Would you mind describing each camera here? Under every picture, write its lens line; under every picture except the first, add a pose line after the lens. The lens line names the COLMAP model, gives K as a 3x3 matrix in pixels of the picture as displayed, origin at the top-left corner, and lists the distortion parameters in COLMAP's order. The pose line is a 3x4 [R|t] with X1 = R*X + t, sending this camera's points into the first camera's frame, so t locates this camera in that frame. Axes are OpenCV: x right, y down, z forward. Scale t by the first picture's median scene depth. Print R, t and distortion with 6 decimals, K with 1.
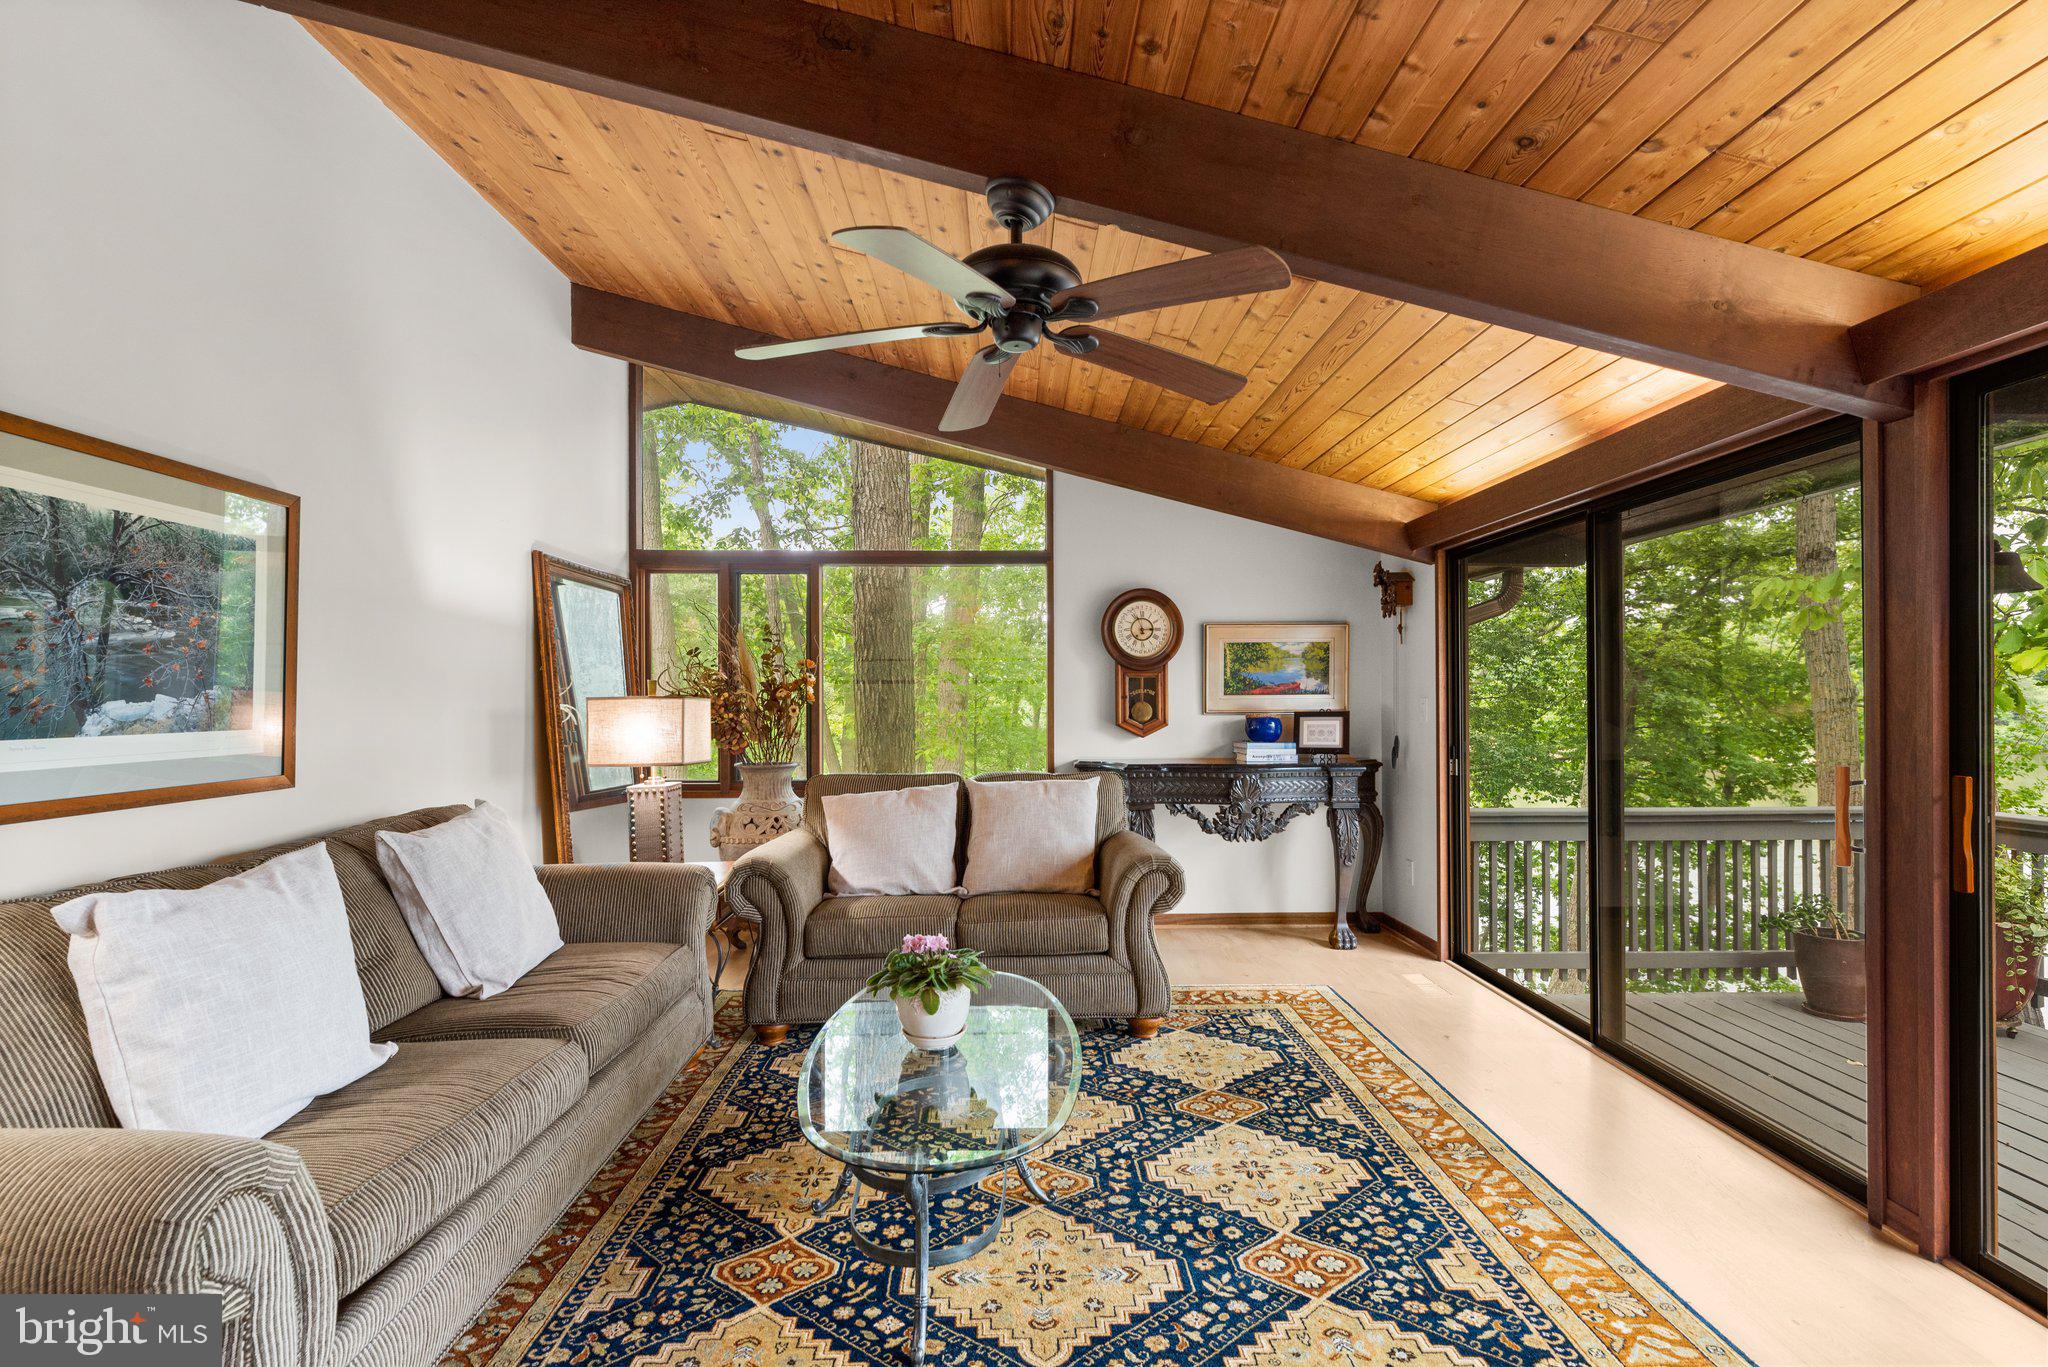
lens RADIAL K [[910.7, 0, 1063.7], [0, 910.7, 700.1], [0, 0, 1]] dist [-0.002129, 0.000355]
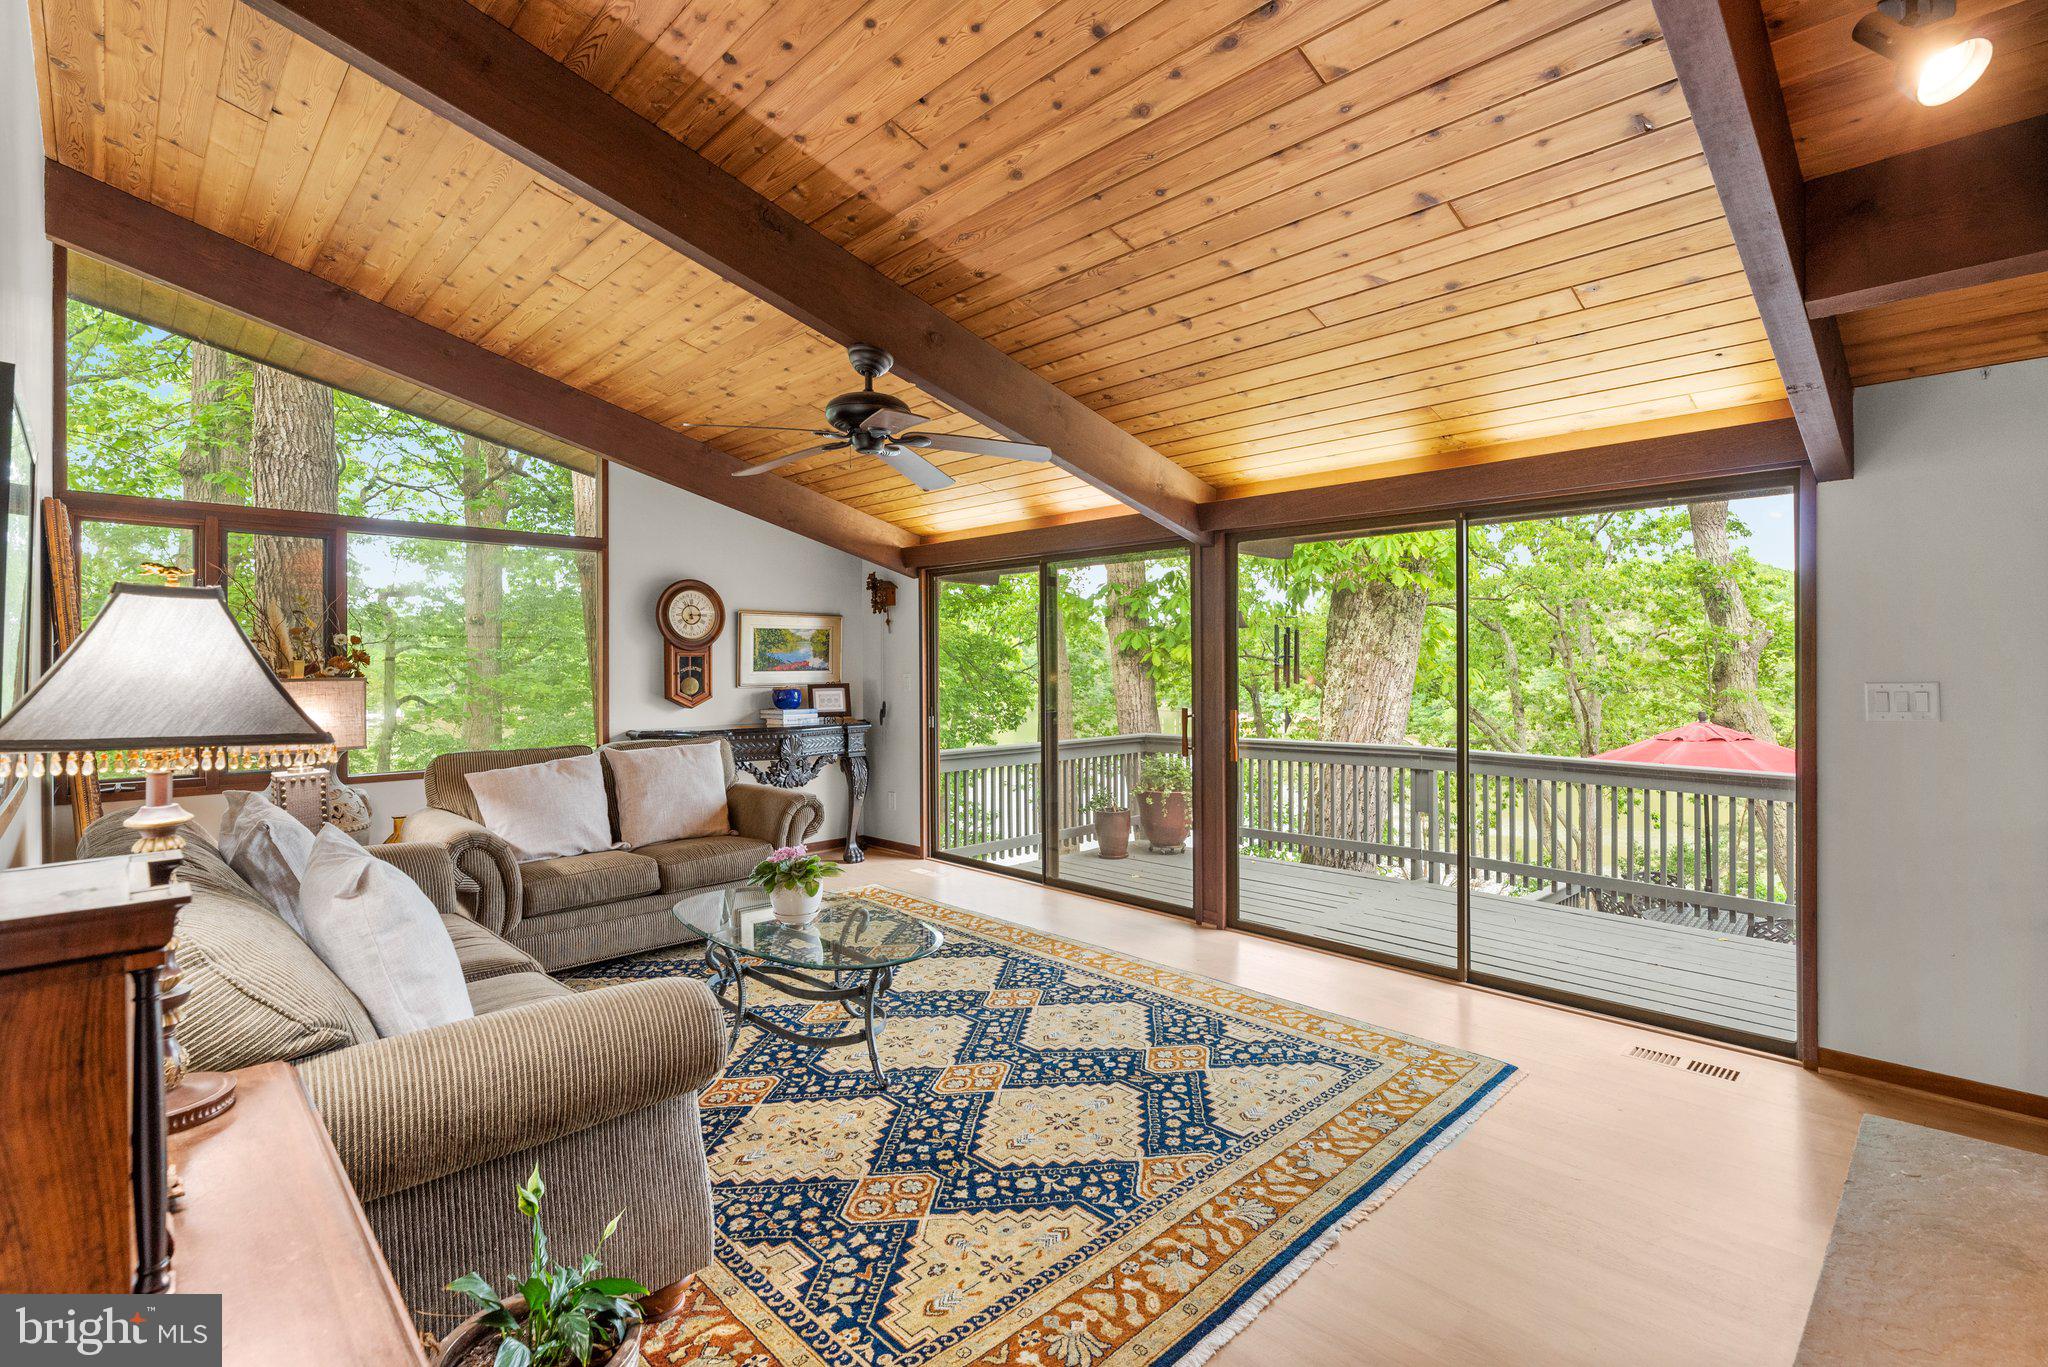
lens RADIAL K [[910.7, 0, 1006.8], [0, 910.7, 671.6], [0, 0, 1]] dist [-0.002129, 0.000355]
pose [[0.748312, -0.003667, 0.663337, -0.567240], [0.000247, 0.999986, 0.005249, -0.017111], [-0.663347, -0.003765, 0.748302, -0.196082]]
